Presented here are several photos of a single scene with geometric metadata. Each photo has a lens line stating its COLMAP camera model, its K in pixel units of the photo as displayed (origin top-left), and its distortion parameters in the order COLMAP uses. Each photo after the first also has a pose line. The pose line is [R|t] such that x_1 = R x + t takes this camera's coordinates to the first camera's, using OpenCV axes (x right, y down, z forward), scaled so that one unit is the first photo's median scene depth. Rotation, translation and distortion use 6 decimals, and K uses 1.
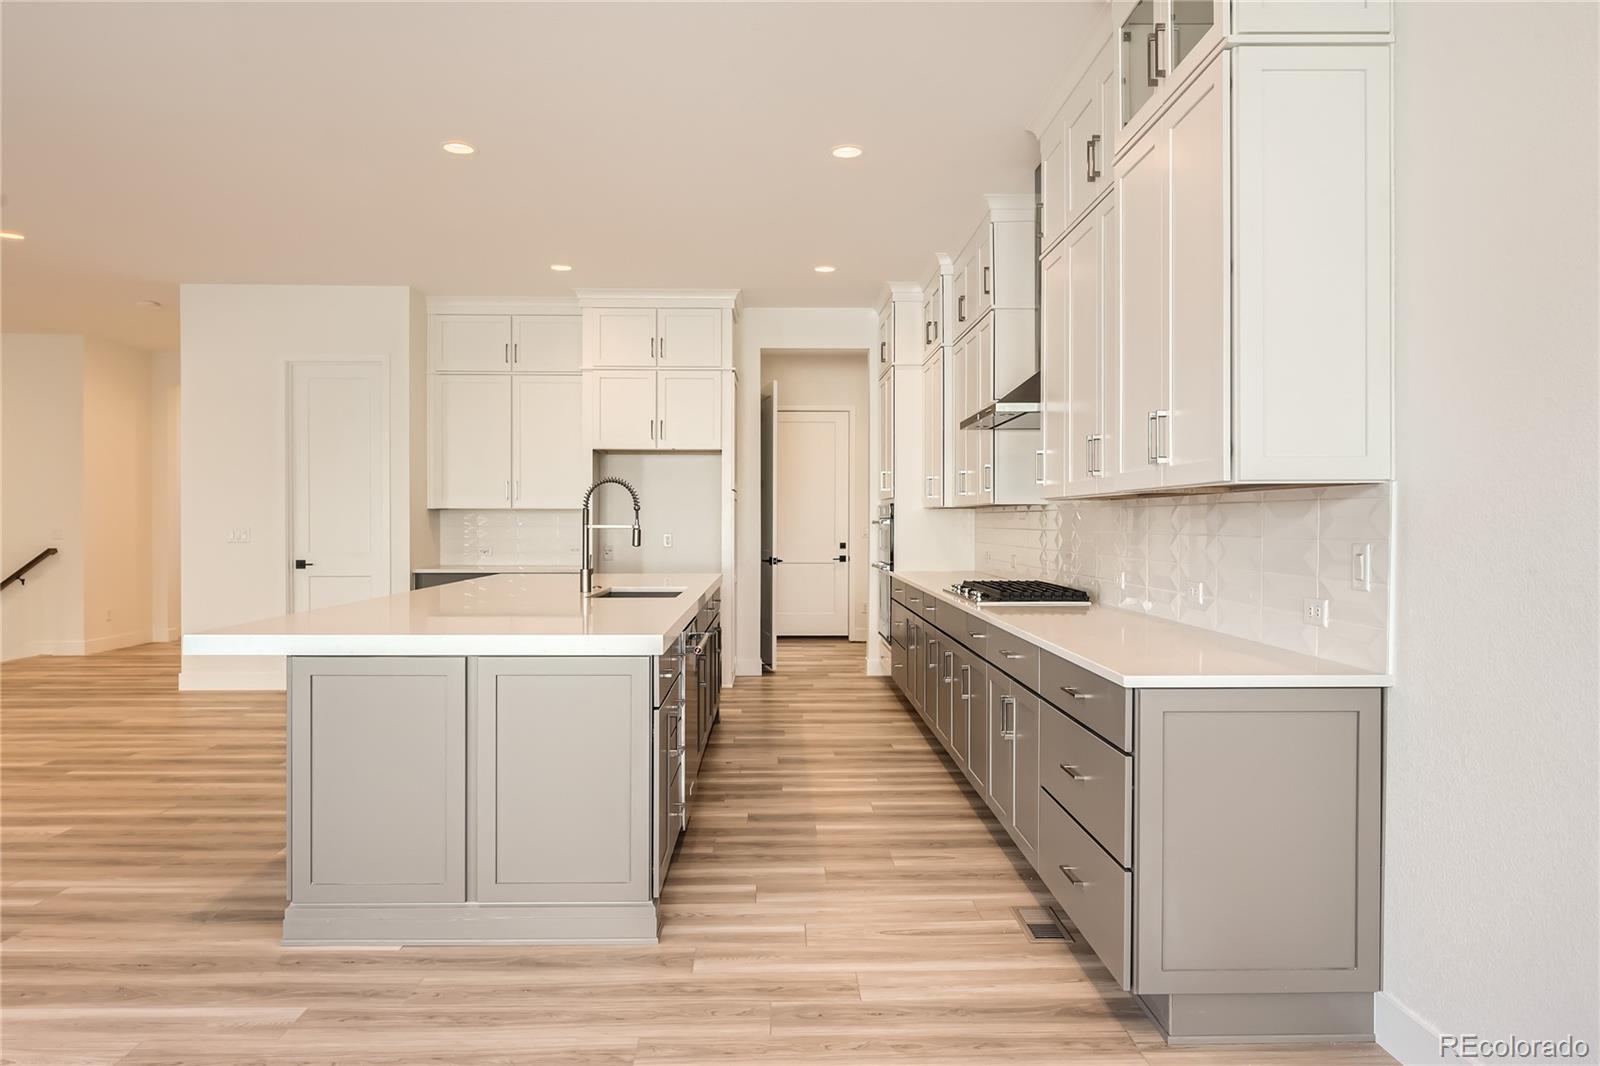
lens RADIAL K [[1089.0, 0, 802.0], [0, 1089.0, 531.0], [0, 0, 1]] dist [0.002057, -0.005311]
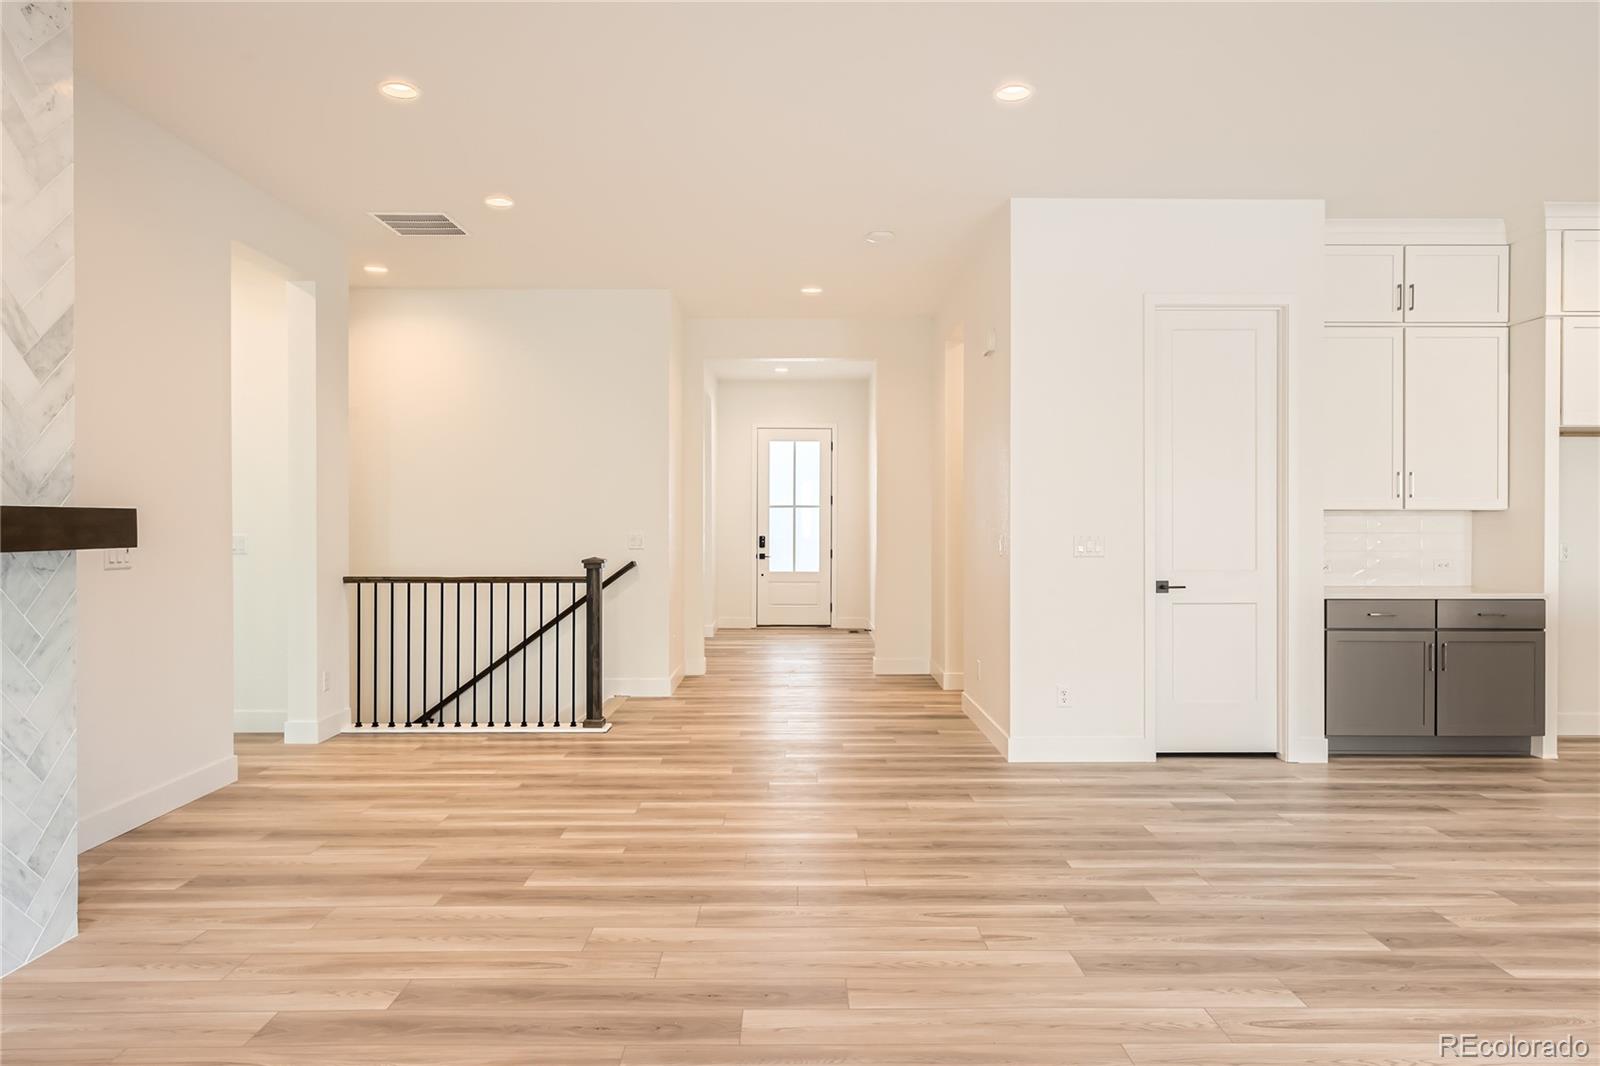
lens RADIAL K [[1018.4, 0, 798.5], [0, 1018.4, 528.6], [0, 0, 1]] dist [0.004863, 0.001536]
pose [[0.999474, -0.000443, -0.032432, -0.940074], [0.000285, 0.999988, -0.004887, -0.006703], [0.032434, 0.004875, 0.999462, 0.437547]]
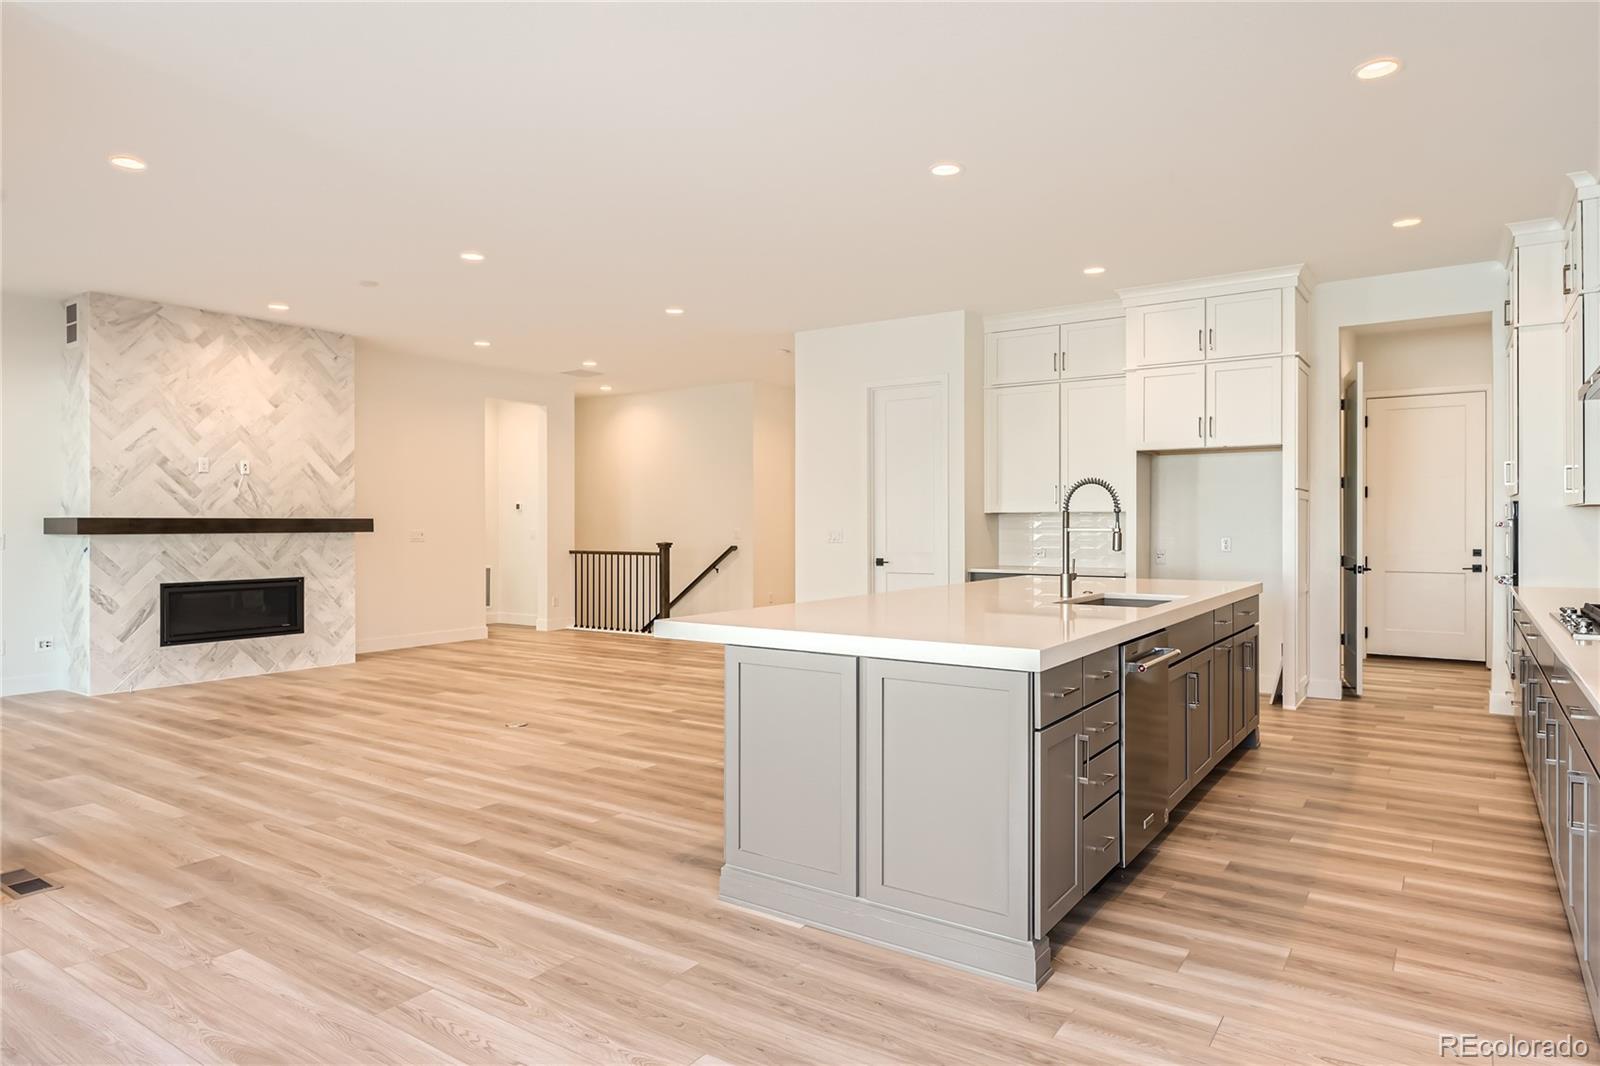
lens RADIAL K [[983.0, 0, 793.8], [0, 983.0, 525.2], [0, 0, 1]] dist [-0.001108, -0.000305]
pose [[0.795749, -0.001860, -0.605623, 0.139125], [-0.003029, 0.999971, -0.007051, -0.001269], [0.605619, 0.007445, 0.795720, 0.155092]]
